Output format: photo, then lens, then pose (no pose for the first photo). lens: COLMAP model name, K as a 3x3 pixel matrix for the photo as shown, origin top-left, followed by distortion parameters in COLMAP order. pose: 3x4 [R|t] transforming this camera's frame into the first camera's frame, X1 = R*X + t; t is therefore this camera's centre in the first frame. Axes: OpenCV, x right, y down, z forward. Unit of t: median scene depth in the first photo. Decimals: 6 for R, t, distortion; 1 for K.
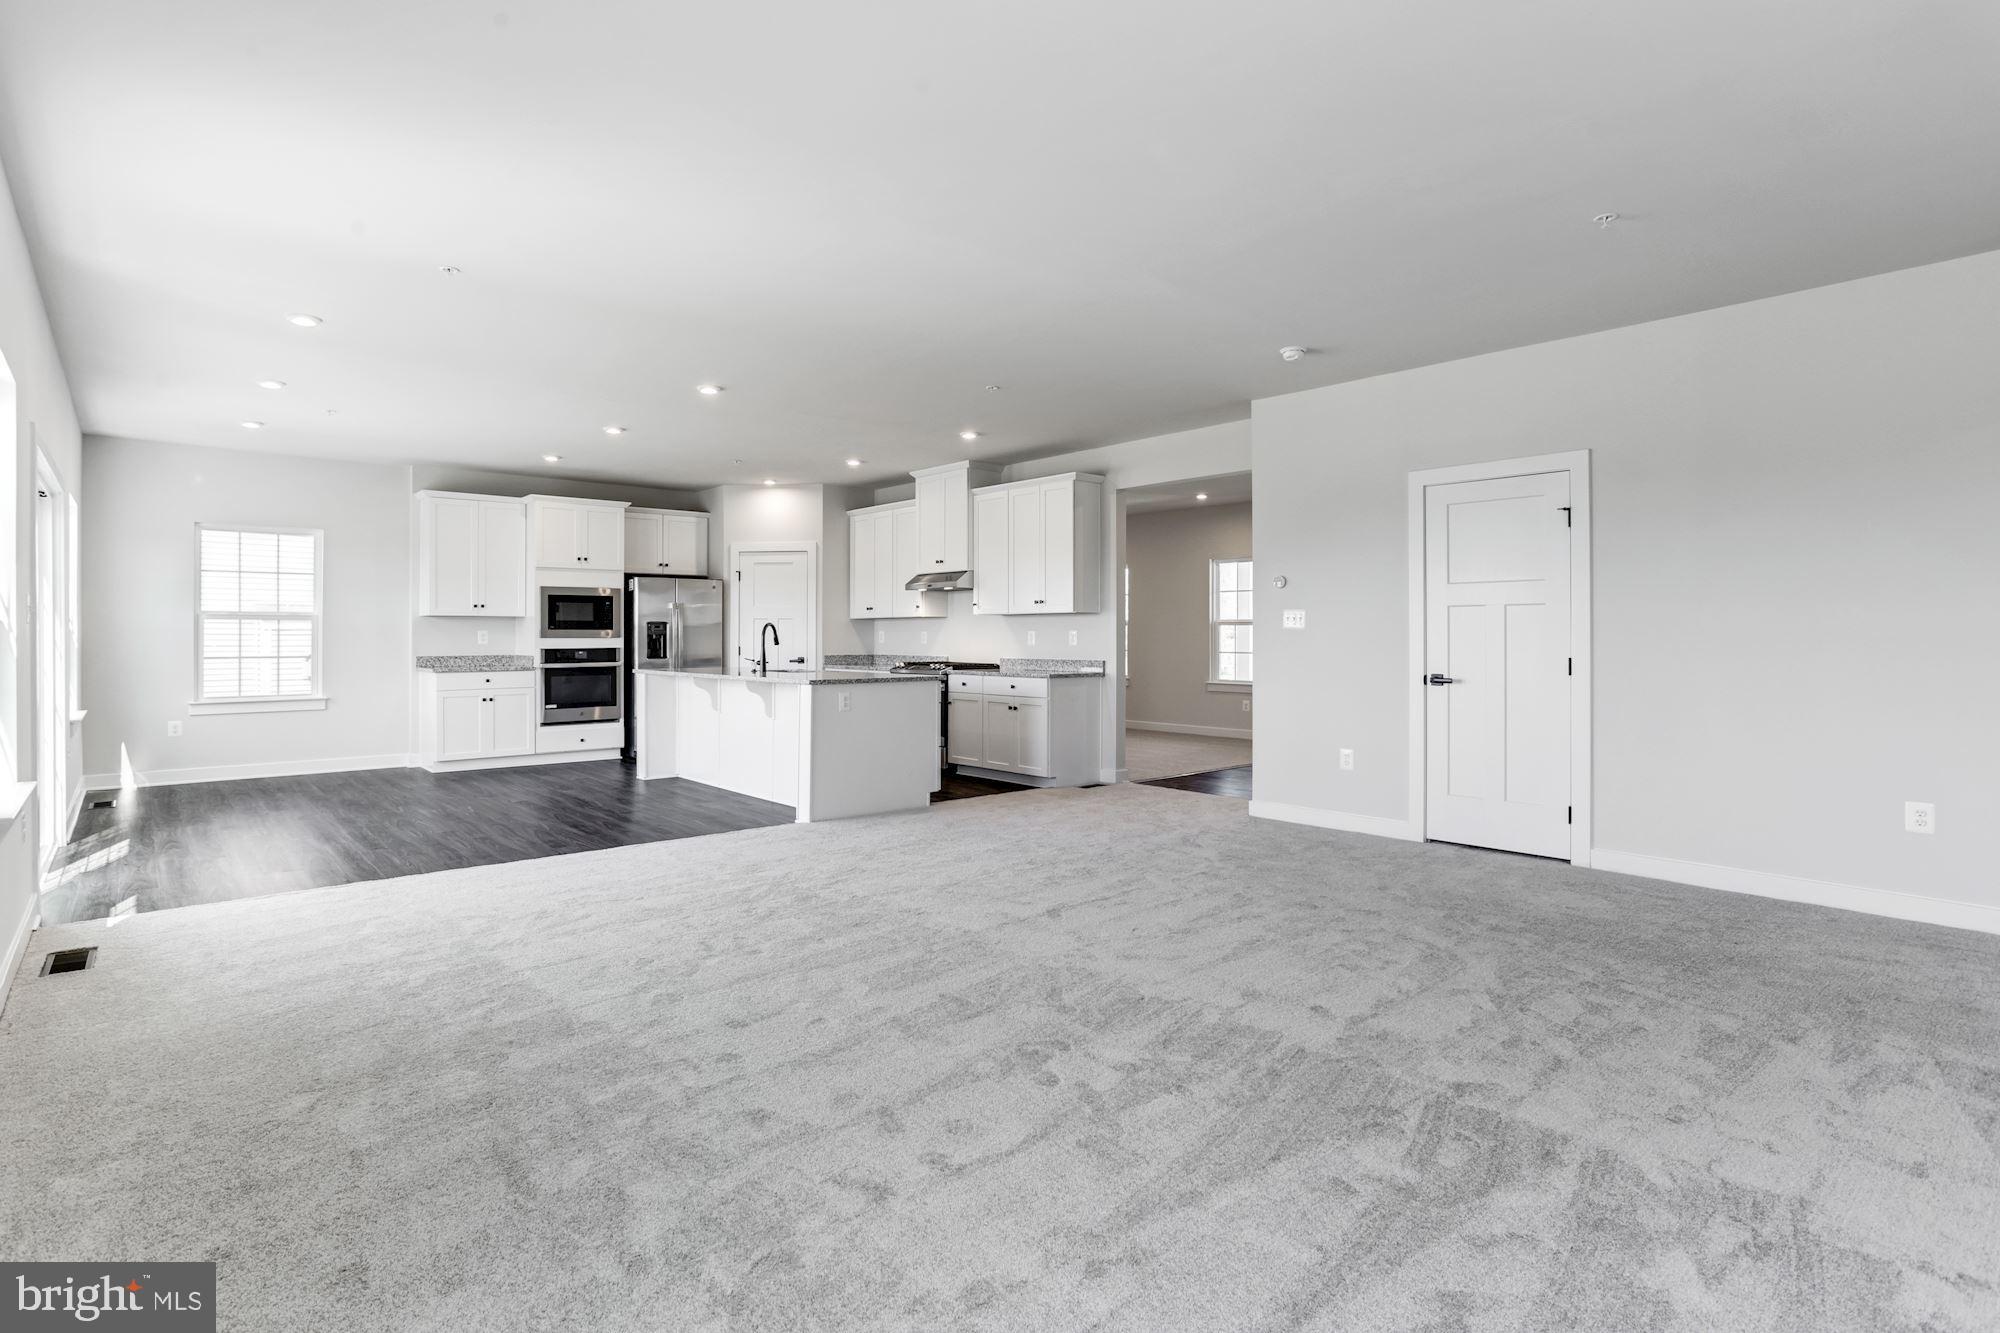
lens RADIAL K [[979.7, 0, 1003.7], [0, 979.7, 635.2], [0, 0, 1]] dist [-0.020323, 0.005840]
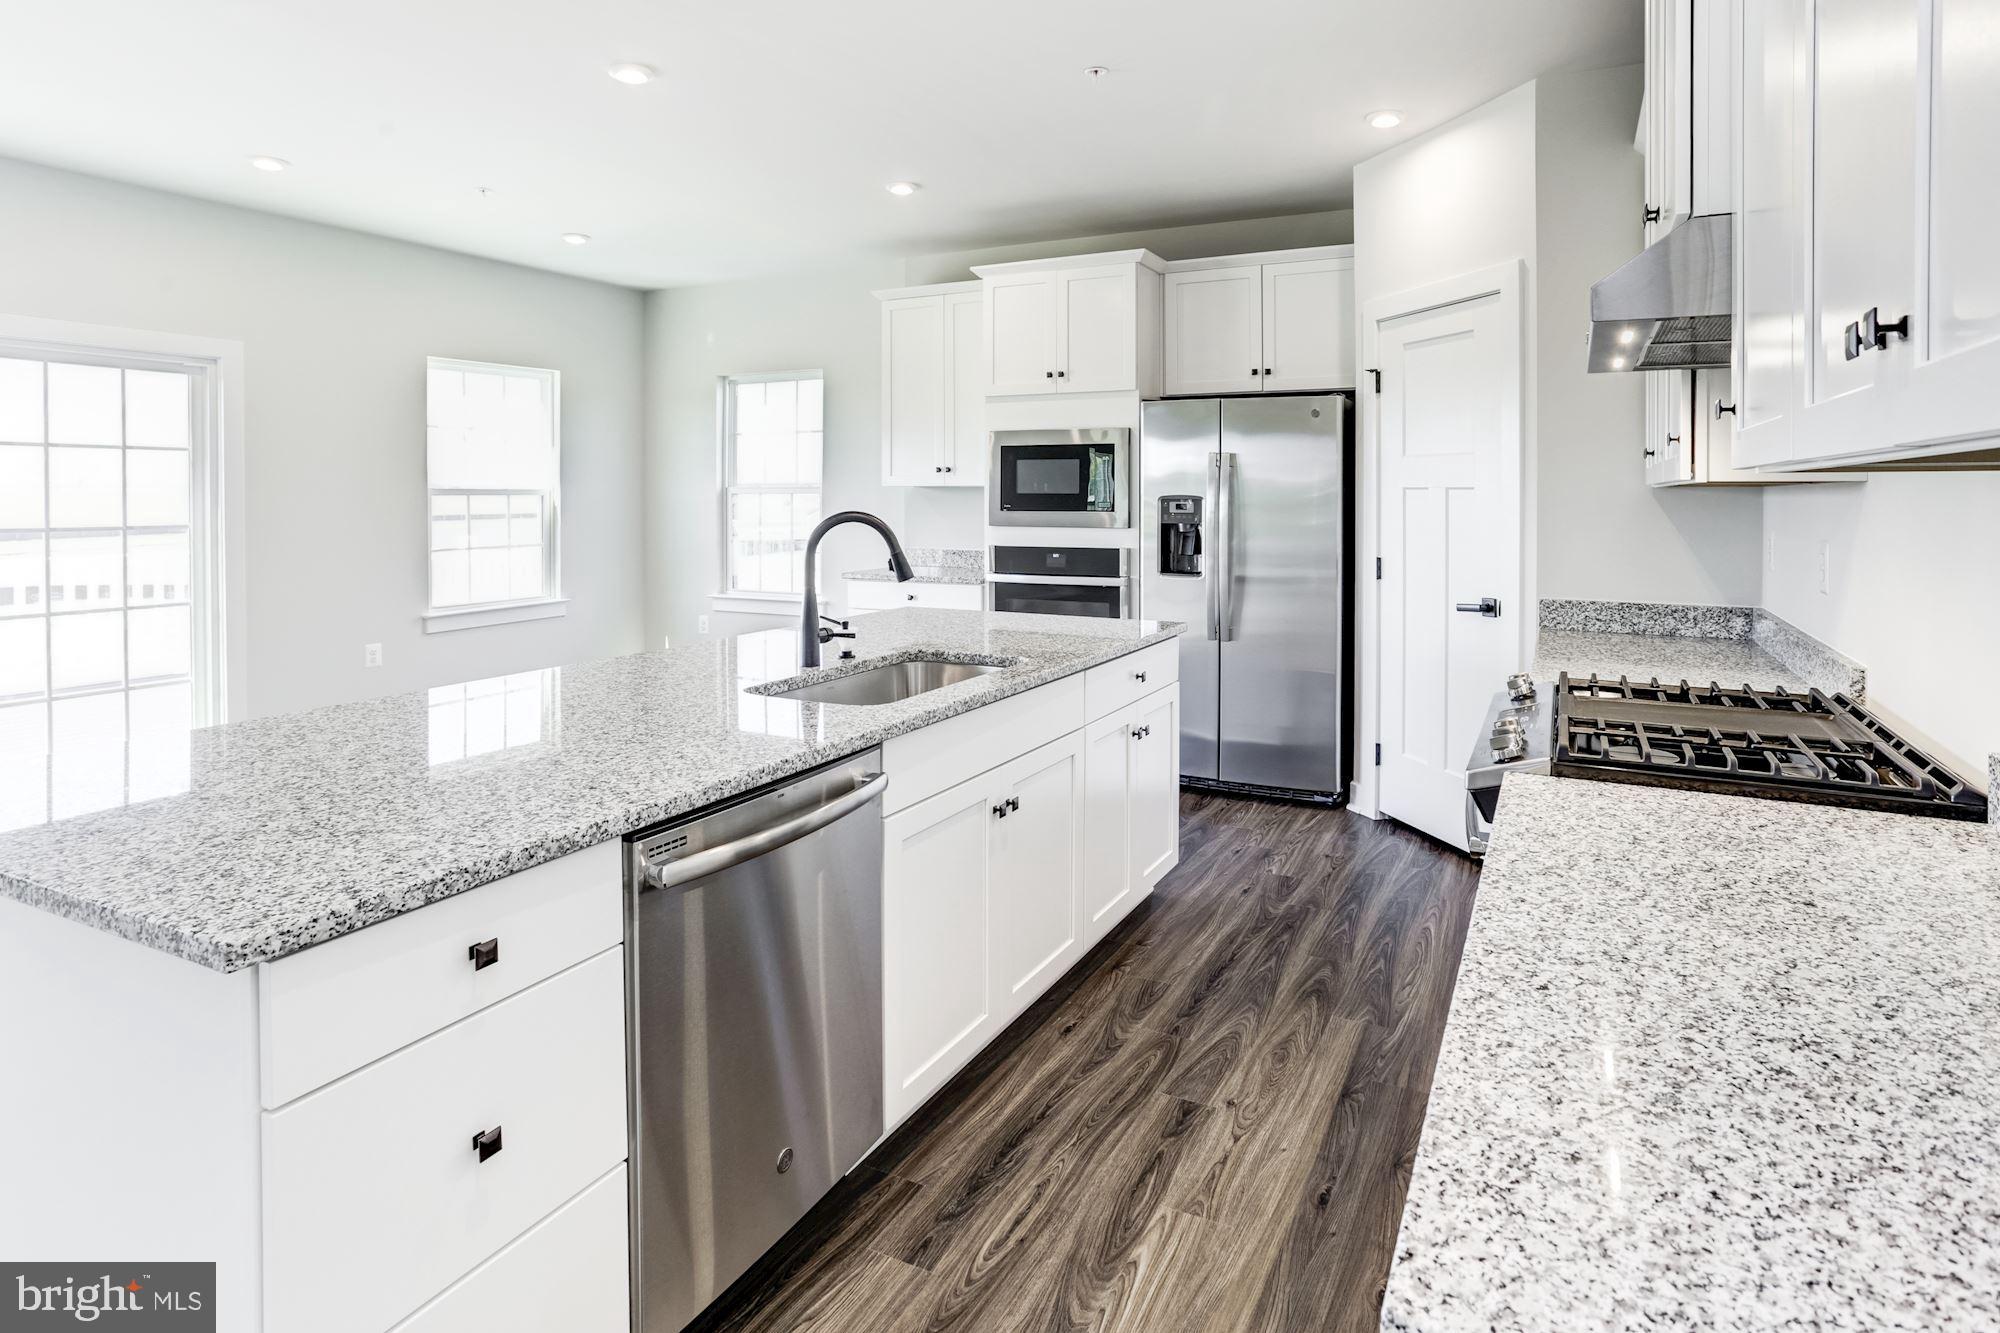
lens RADIAL K [[1074.2, 0, 1049.9], [0, 1074.2, 485.3], [0, 0, 1]] dist [-0.032116, -0.000189]
pose [[0.380401, -0.004245, -0.924812, 0.095314], [0.000268, 0.999990, -0.004479, -0.016944], [0.924822, 0.001456, 0.380398, 0.786792]]
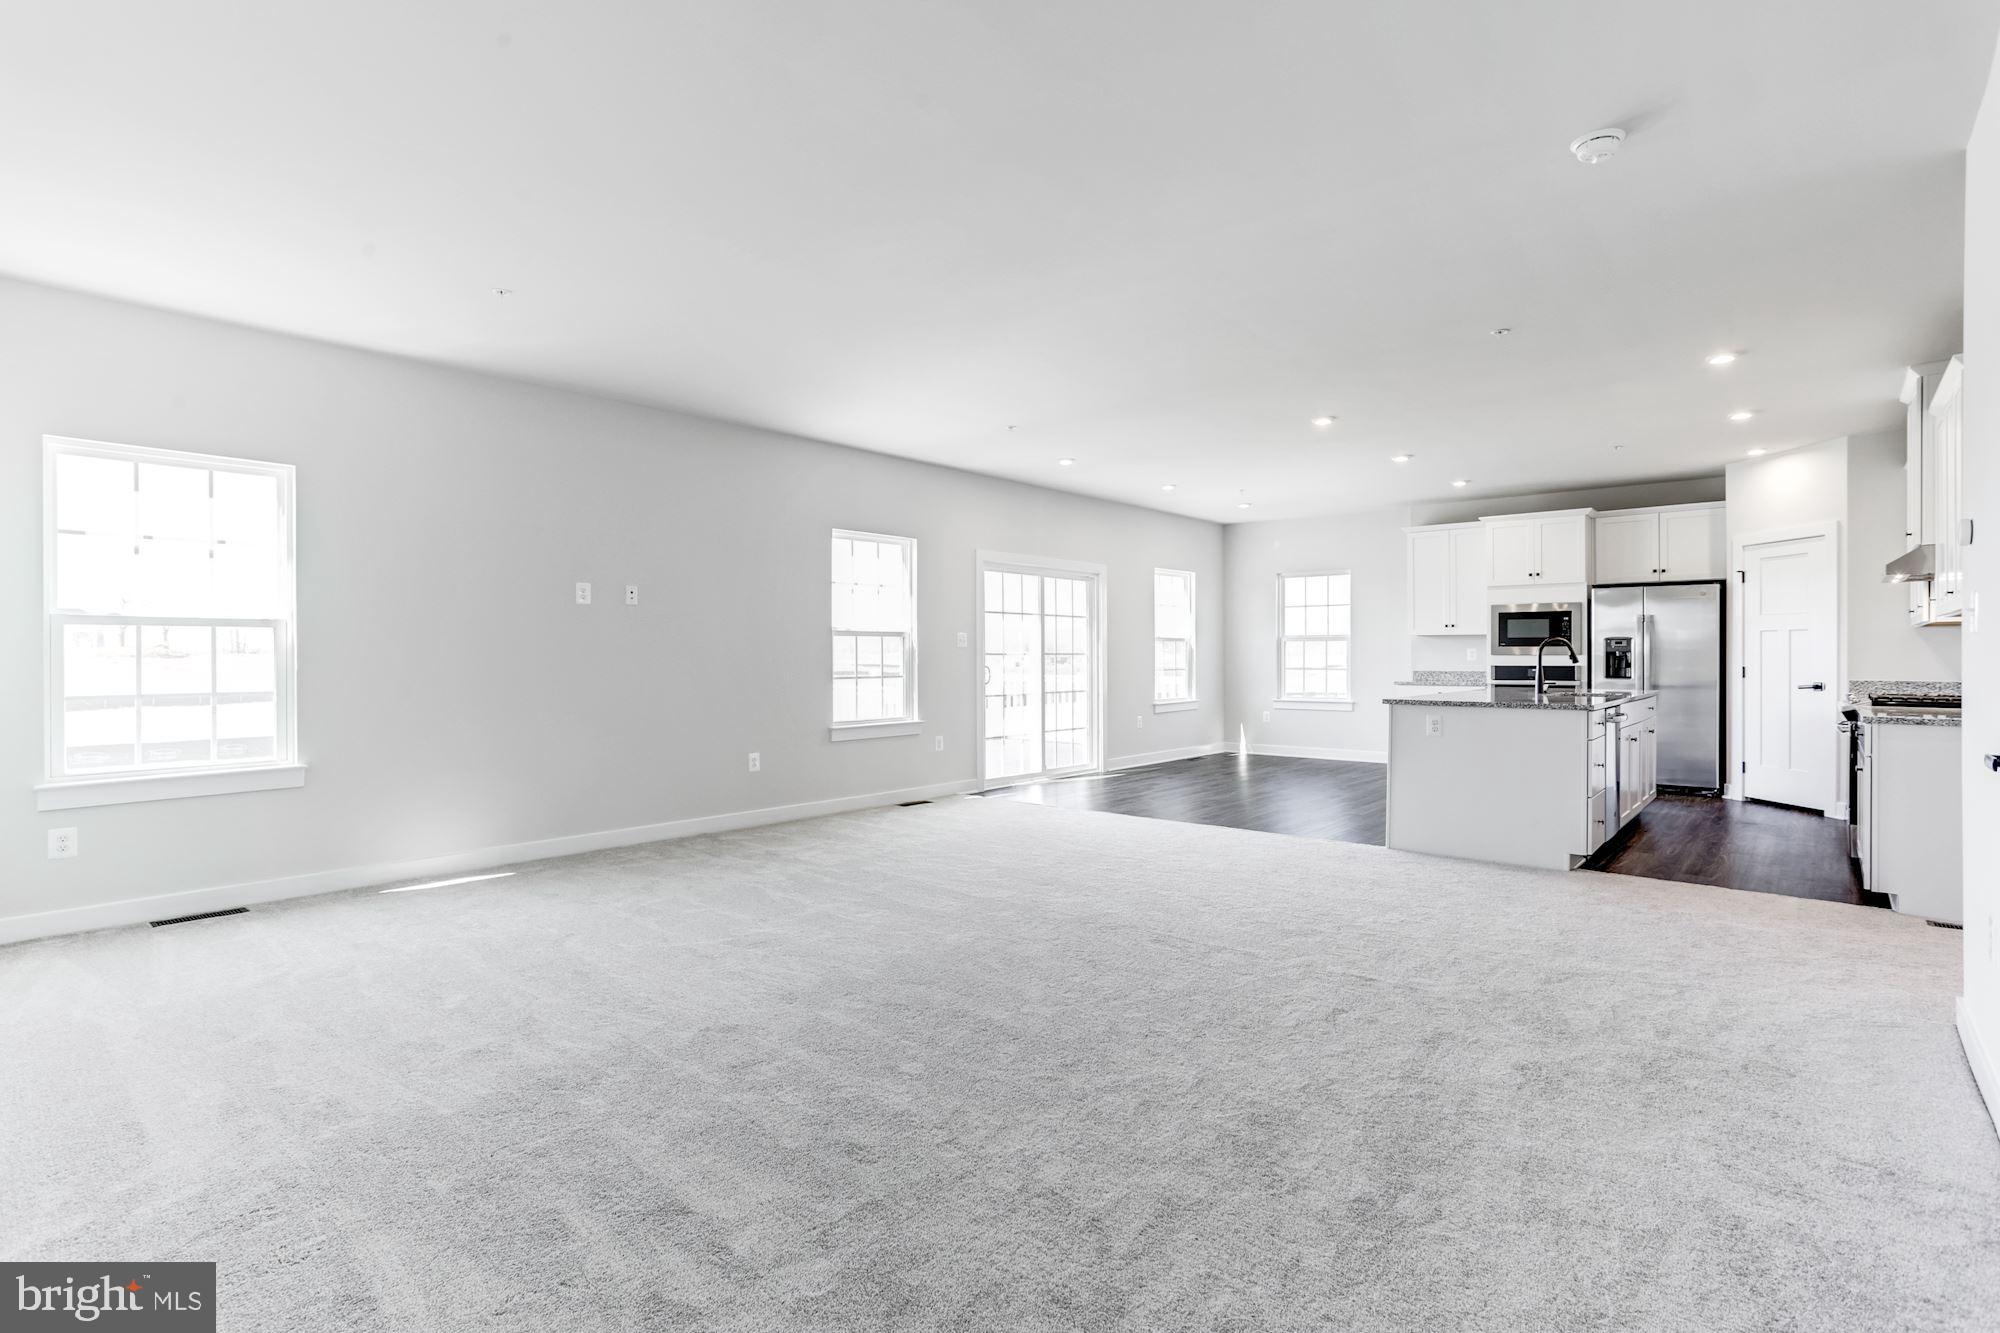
lens RADIAL K [[979.7, 0, 987.7], [0, 979.7, 658.7], [0, 0, 1]] dist [-0.020323, 0.005840]
pose [[0.137932, 0.005157, -0.990428, 0.463726], [-0.000209, 0.999987, 0.005178, 0.001497], [0.990442, -0.000507, 0.137932, 0.324904]]
